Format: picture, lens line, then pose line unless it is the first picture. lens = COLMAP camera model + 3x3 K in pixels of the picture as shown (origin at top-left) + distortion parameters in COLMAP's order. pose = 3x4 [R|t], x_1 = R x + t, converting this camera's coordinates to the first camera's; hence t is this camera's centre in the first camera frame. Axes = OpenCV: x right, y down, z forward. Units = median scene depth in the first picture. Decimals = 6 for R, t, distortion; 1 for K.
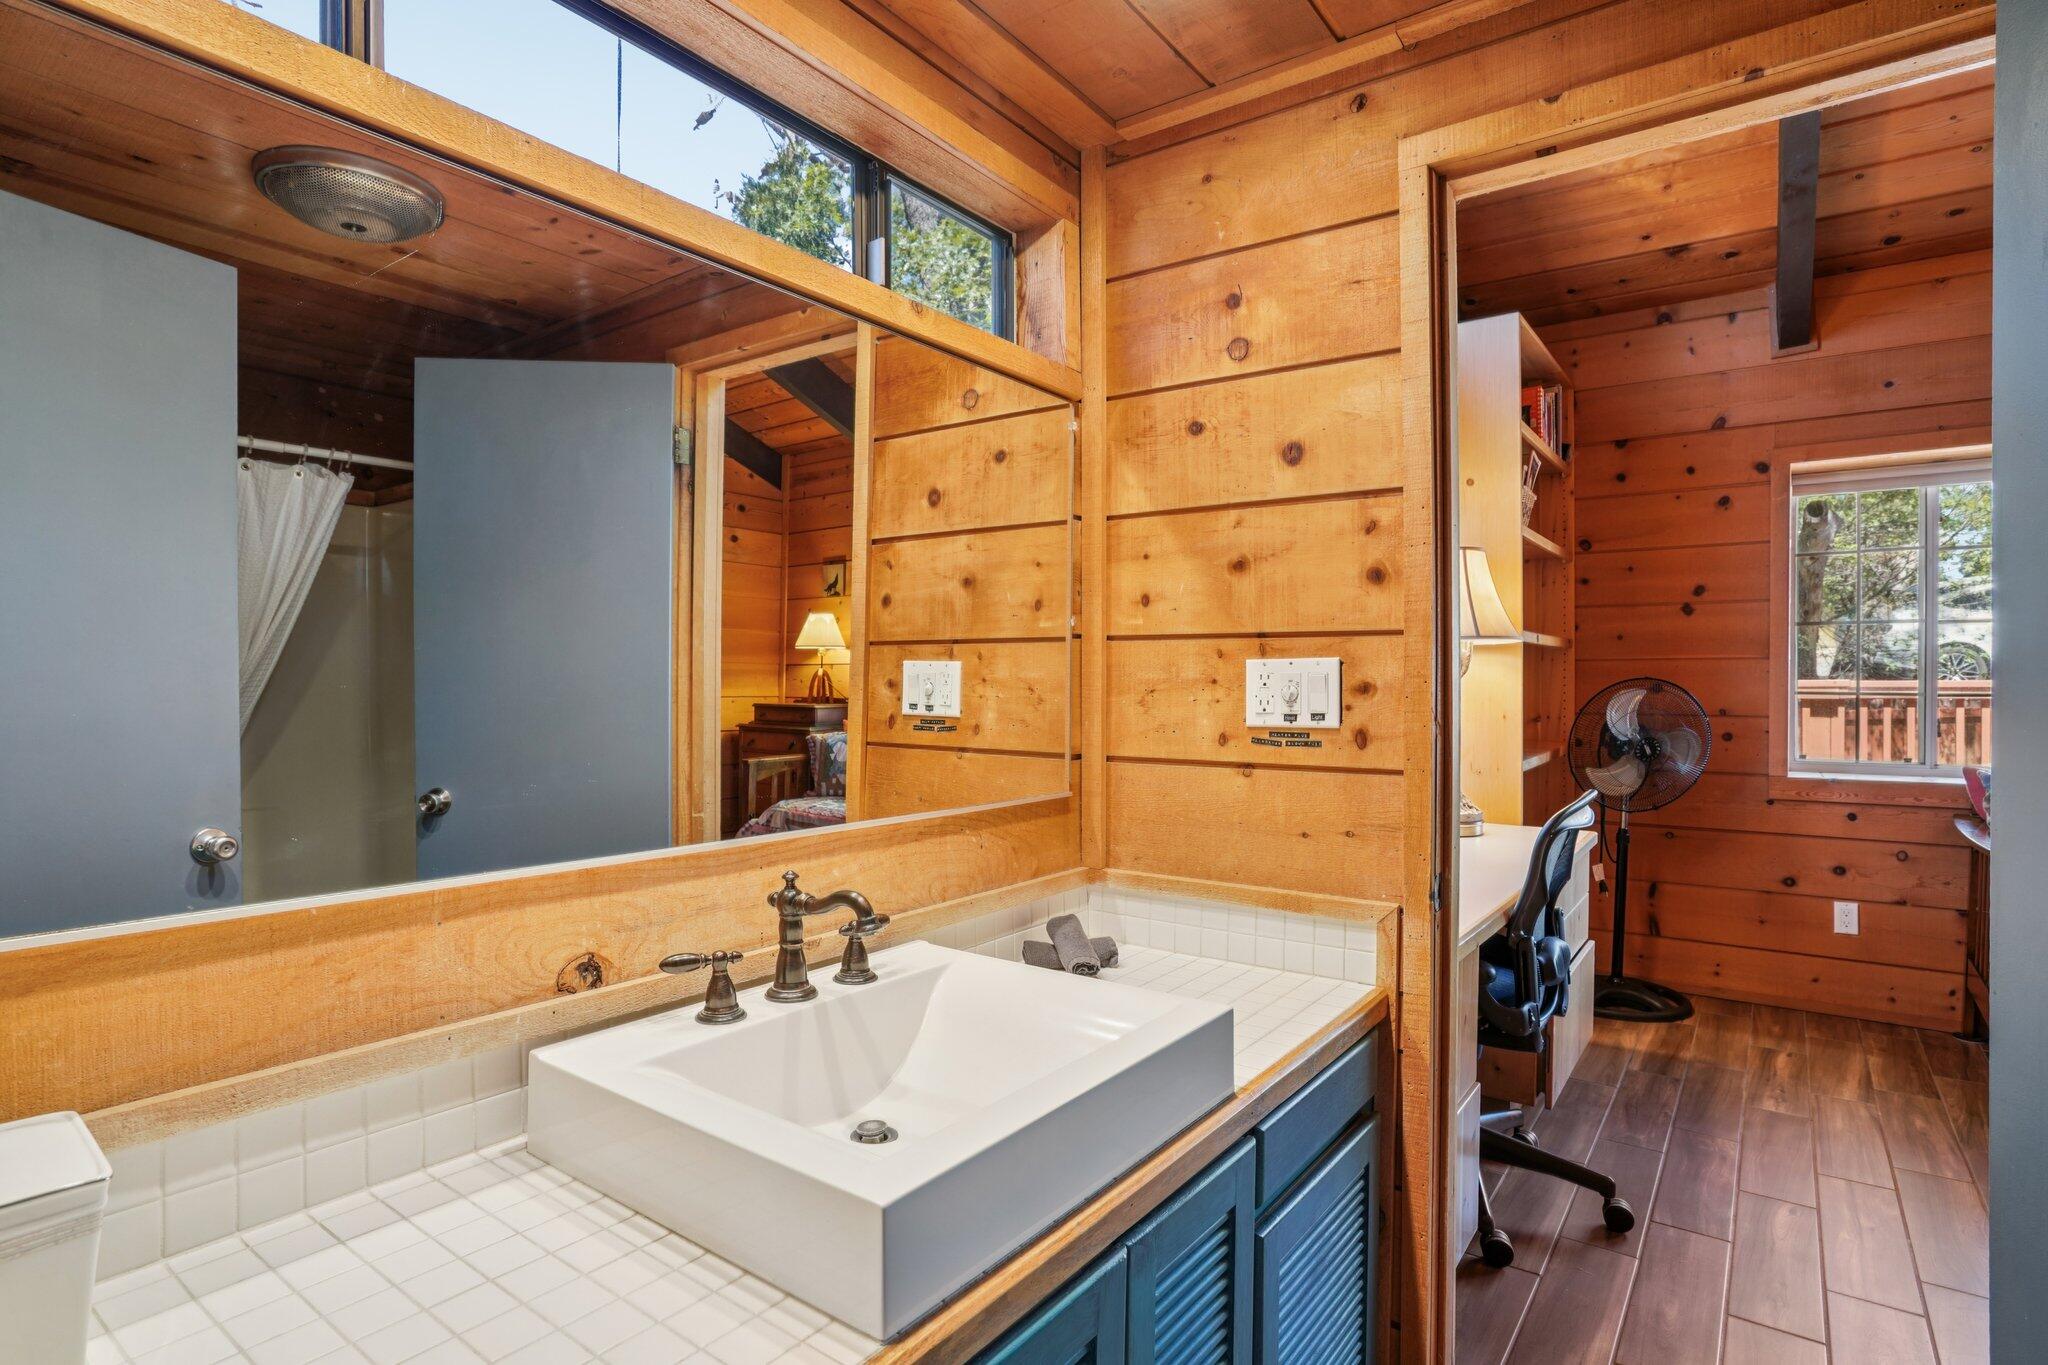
lens RADIAL K [[1037.8, 0, 1031.4], [0, 1037.8, 685.6], [0, 0, 1]] dist [0.000936, 0.000071]
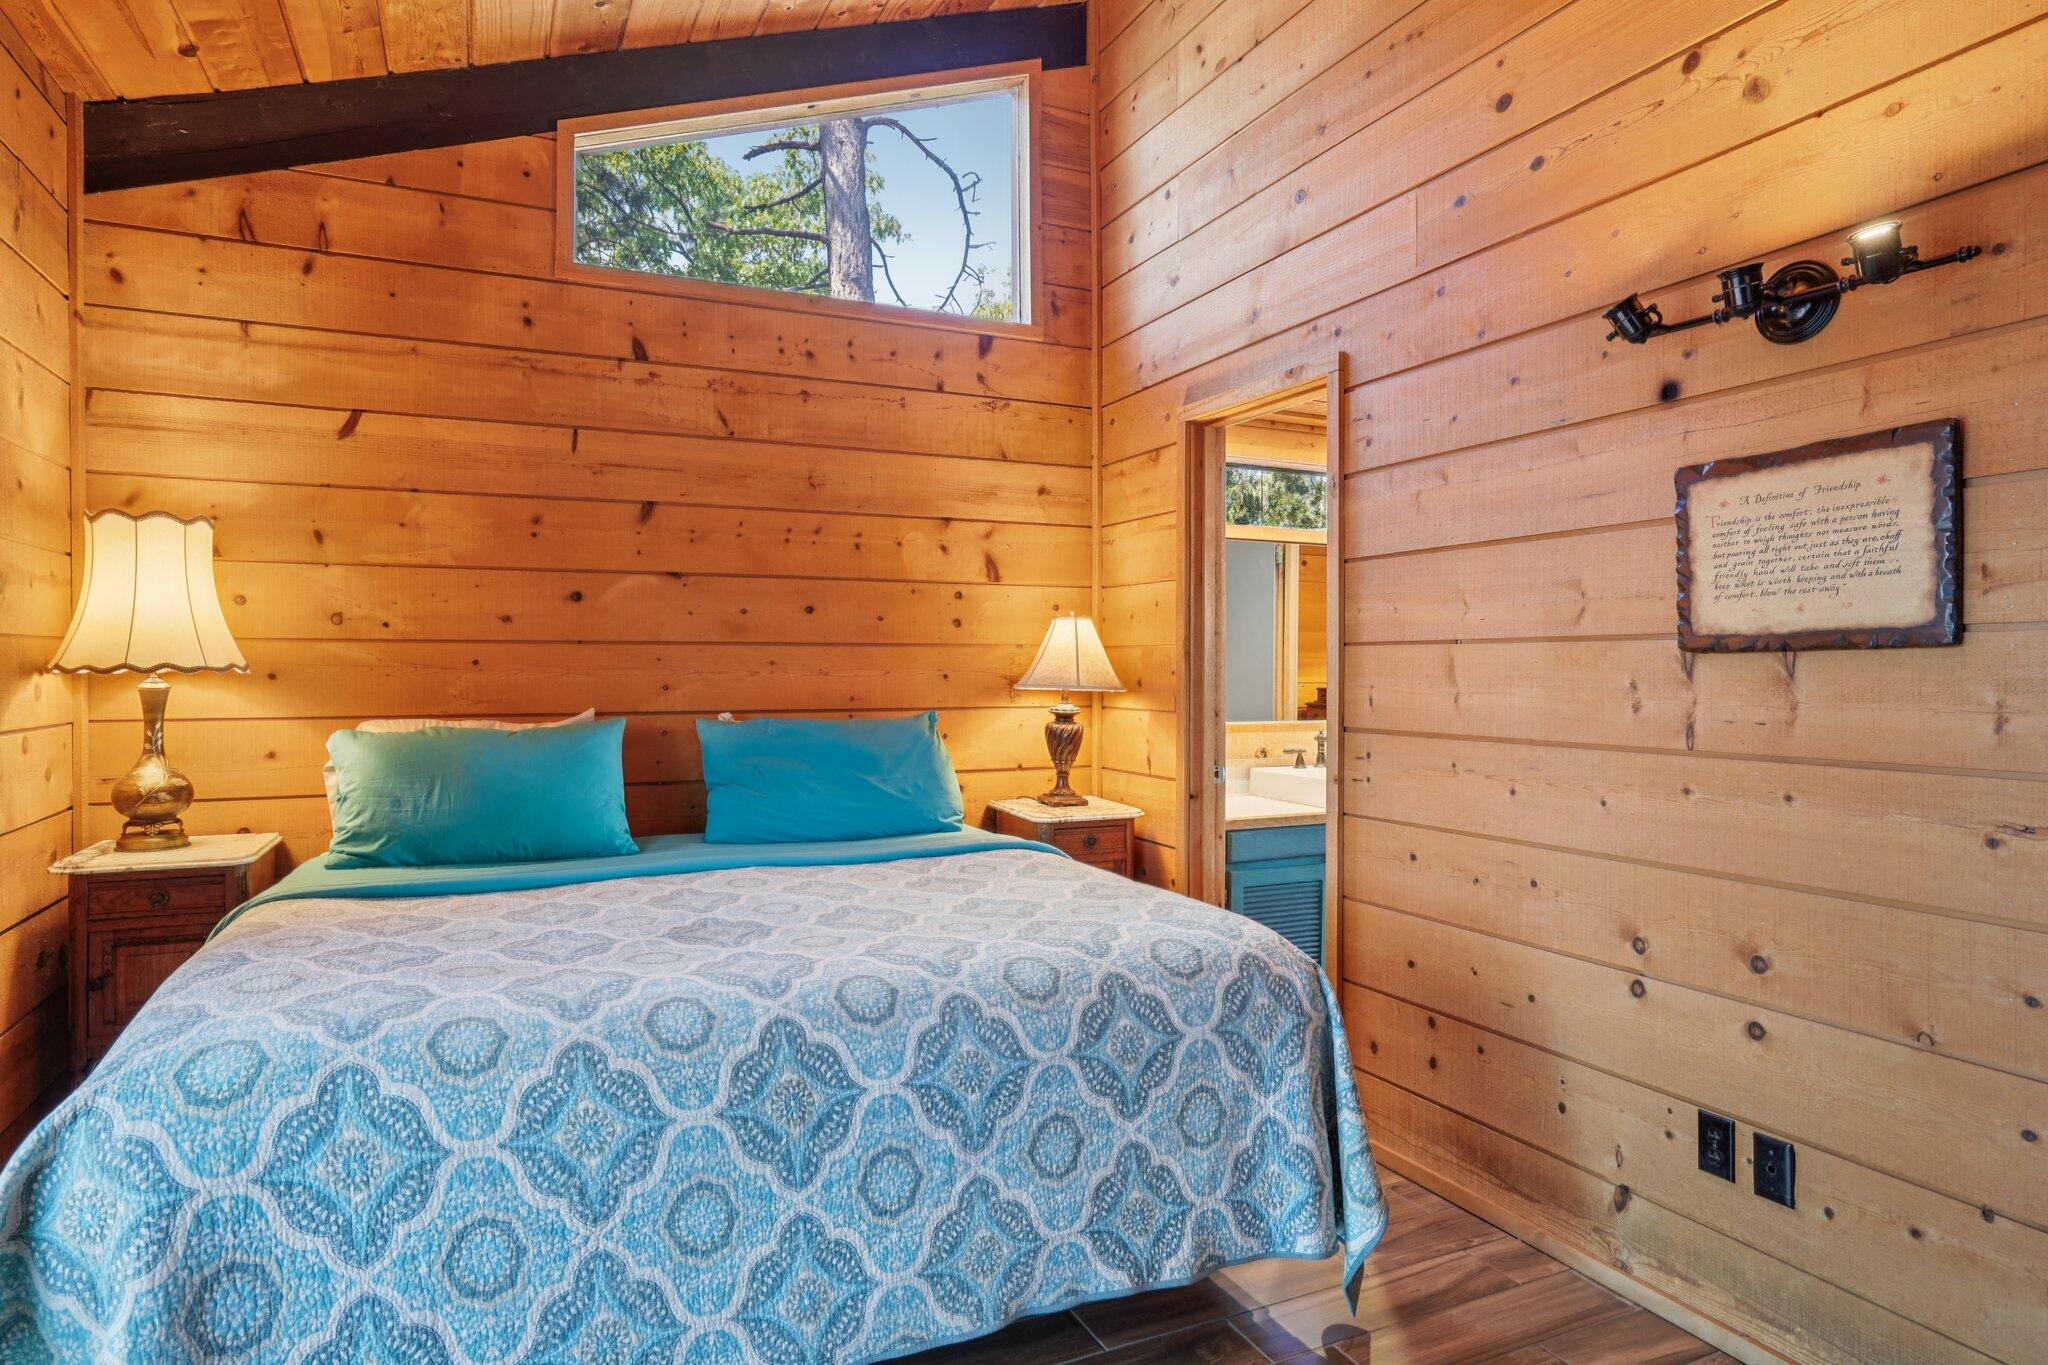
lens RADIAL K [[1132.2, 0, 1020.5], [0, 1132.2, 685.9], [0, 0, 1]] dist [-0.019803, 0.012979]
pose [[0.866269, 0.008495, -0.499506, 0.729950], [-0.001153, 0.999887, 0.015006, -0.011374], [0.499577, -0.012423, 0.866180, -2.570924]]
